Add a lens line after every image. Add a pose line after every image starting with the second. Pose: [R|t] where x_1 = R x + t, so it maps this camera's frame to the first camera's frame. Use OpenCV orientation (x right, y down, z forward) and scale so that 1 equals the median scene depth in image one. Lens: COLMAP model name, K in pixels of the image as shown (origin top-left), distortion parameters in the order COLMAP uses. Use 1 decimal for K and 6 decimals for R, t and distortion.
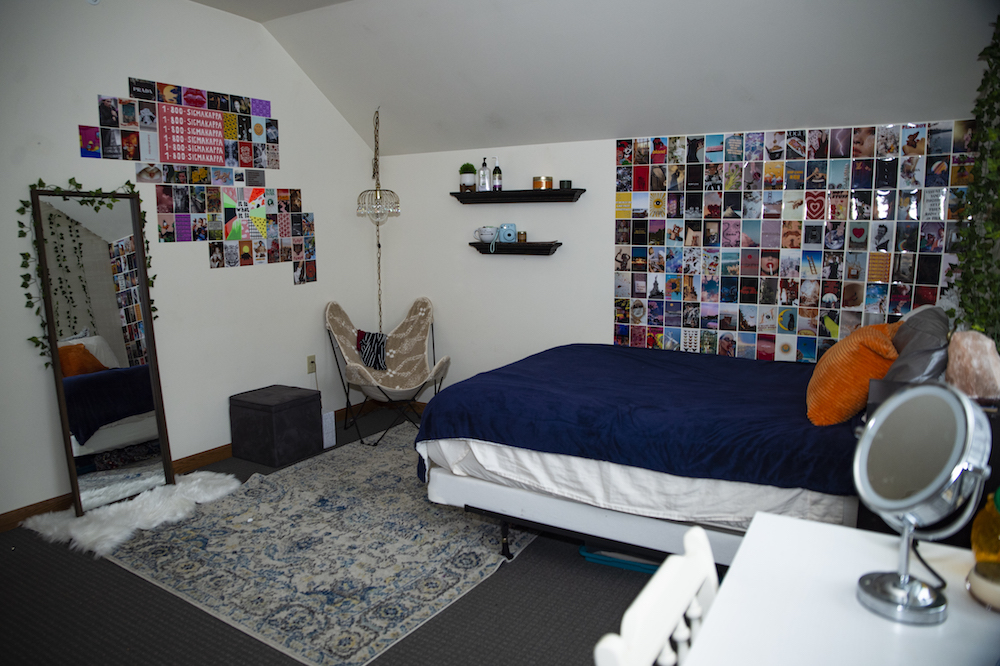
lens RADIAL K [[728.2, 0, 500.0], [0, 728.2, 333.0], [0, 0, 1]] dist [-0.071462, 0.006307]
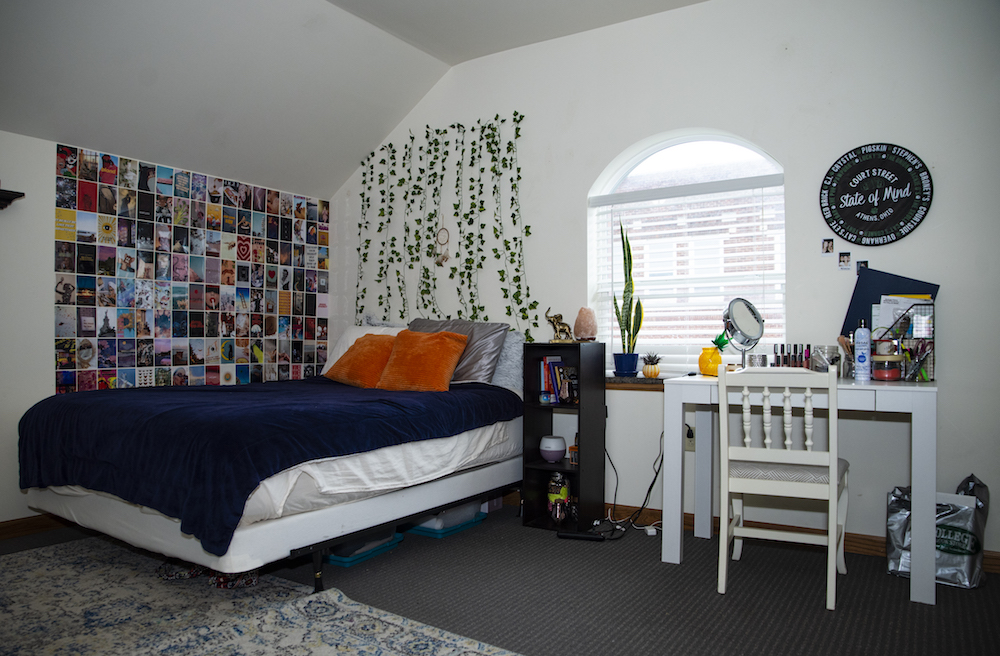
lens RADIAL K [[718.6, 0, 500.0], [0, 718.6, 328.0], [0, 0, 1]] dist [-0.040685, -0.000842]
pose [[0.041604, 0.014999, 0.999022, -0.643536], [0.147950, 0.988772, -0.021006, 0.030841], [-0.988119, 0.148679, 0.038918, 0.532122]]
